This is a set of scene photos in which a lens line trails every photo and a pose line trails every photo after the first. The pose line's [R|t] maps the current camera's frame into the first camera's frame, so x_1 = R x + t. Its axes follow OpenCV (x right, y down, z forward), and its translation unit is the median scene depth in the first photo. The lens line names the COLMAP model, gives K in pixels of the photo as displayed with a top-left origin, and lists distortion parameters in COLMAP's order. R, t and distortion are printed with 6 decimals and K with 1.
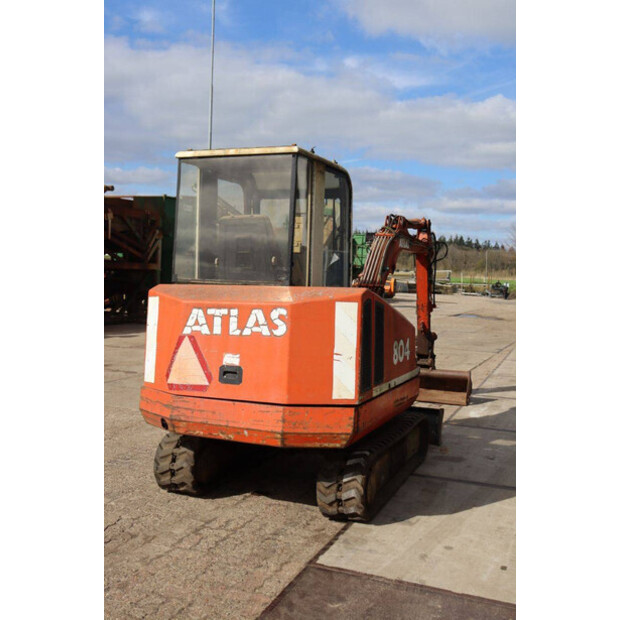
lens RADIAL K [[699.4, 0, 309.6], [0, 699.4, 310.5], [0, 0, 1]] dist [-0.013729, 0.004181]
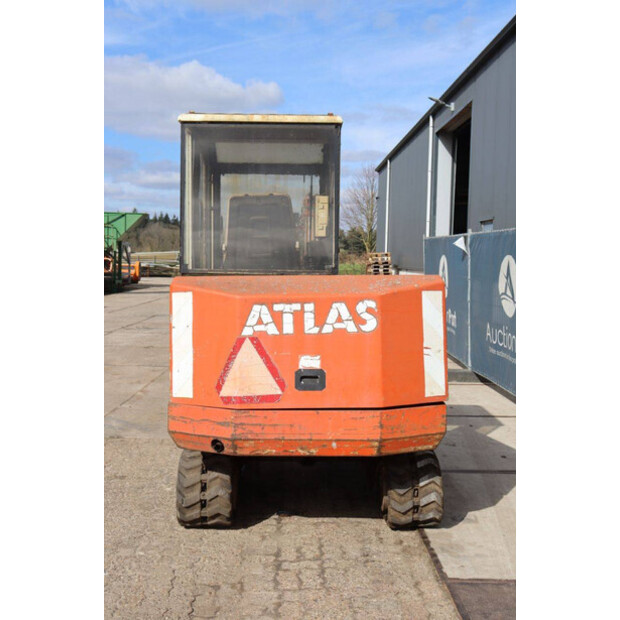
lens RADIAL K [[760.7, 0, 309.2], [0, 760.7, 309.1], [0, 0, 1]] dist [0.012585, 0.014484]
pose [[0.921122, -0.044090, 0.386768, -0.464599], [0.036785, 0.998978, 0.026272, -0.019447], [-0.387531, -0.009973, 0.921803, 0.135251]]
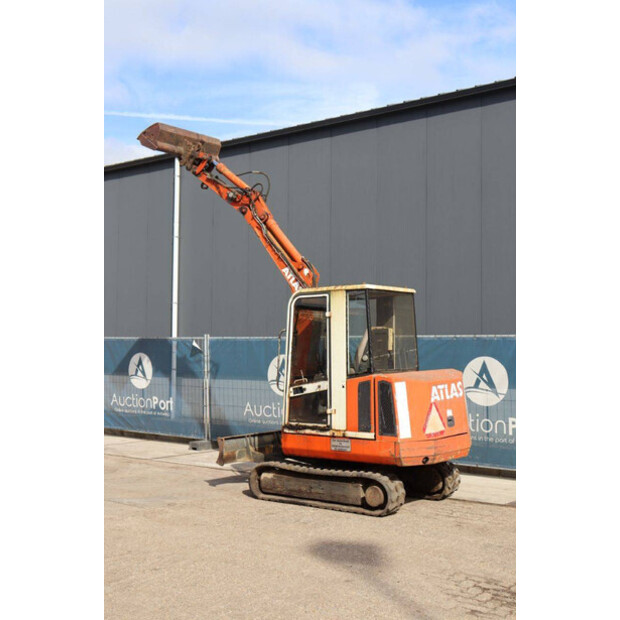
lens RADIAL K [[806.3, 0, 308.9], [0, 806.3, 311.7], [0, 0, 1]] dist [0.024732, 0.068155]
pose [[0.276418, 0.015938, 0.960905, -2.139527], [0.065566, 0.997220, -0.035401, -0.133978], [-0.958798, 0.072789, 0.274605, 0.749828]]
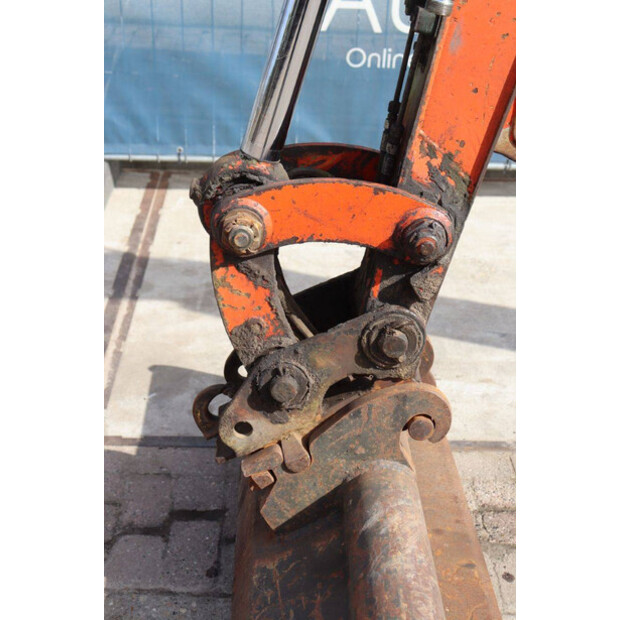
lens RADIAL K [[1010.3, 0, 309.6], [0, 1010.3, 310.3], [0, 0, 1]] dist [0.163648, 0.023321]
pose [[-0.392568, -0.445103, 0.804844, 0.055619], [0.009162, 0.873158, 0.487351, -0.062329], [-0.919678, 0.198693, -0.338695, 2.199921]]
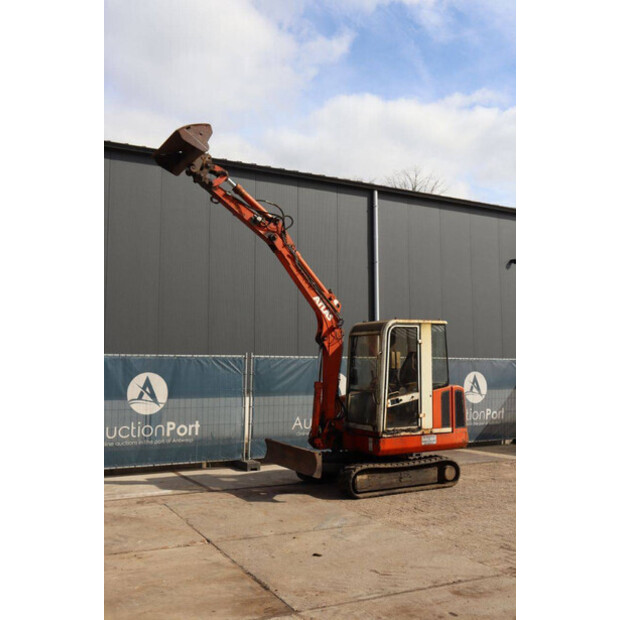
lens RADIAL K [[621.1, 0, 302.7], [0, 621.1, 309.4], [0, 0, 1]] dist [-0.076374, 0.002890]
pose [[-0.768801, 0.026649, 0.638932, -1.183905], [0.016214, 0.999622, -0.022183, -0.261434], [-0.639282, -0.006694, -0.768943, 3.070907]]
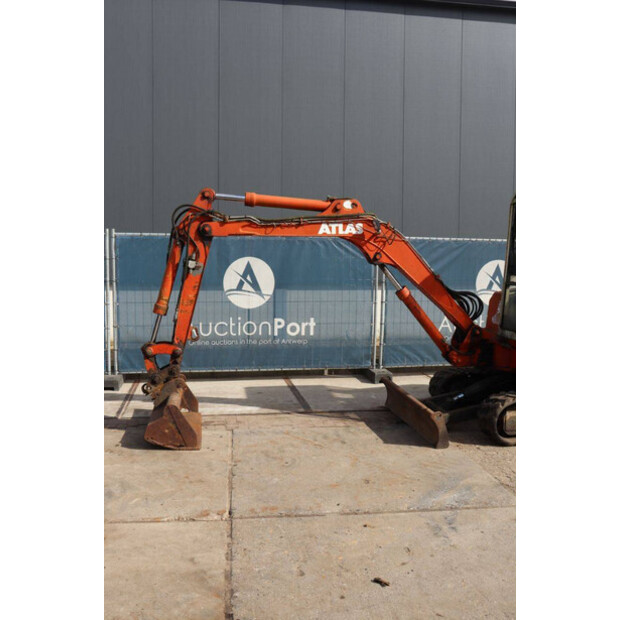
lens RADIAL K [[583.7, 0, 307.8], [0, 583.7, 311.2], [0, 0, 1]] dist [-0.094520, 0.010600]
pose [[-0.524072, -0.111736, 0.844313, -0.845205], [0.029216, 0.988414, 0.148941, -0.180733], [-0.851173, 0.102723, -0.514736, 2.434482]]
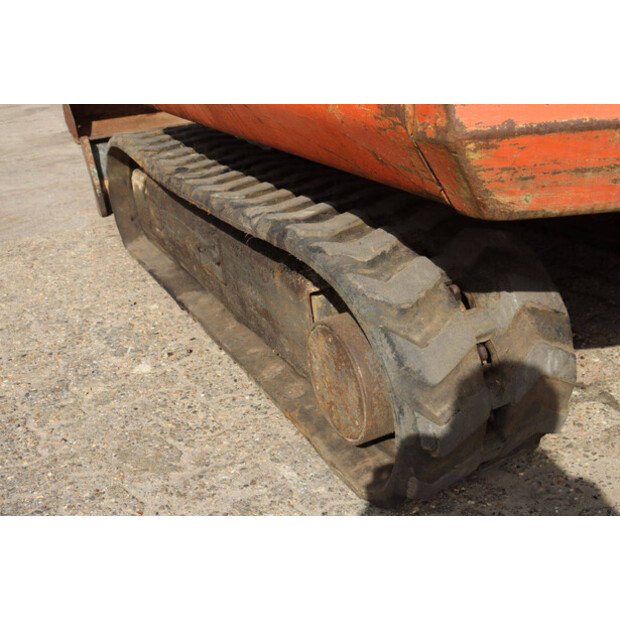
lens RADIAL K [[716.8, 0, 310.5], [0, 716.8, 308.7], [0, 0, 1]] dist [-0.006591, 0.042198]
pose [[0.664488, -0.369882, 0.649341, -0.399616], [0.148391, 0.916922, 0.370451, 0.124748], [-0.732418, -0.149804, 0.664170, 0.999840]]
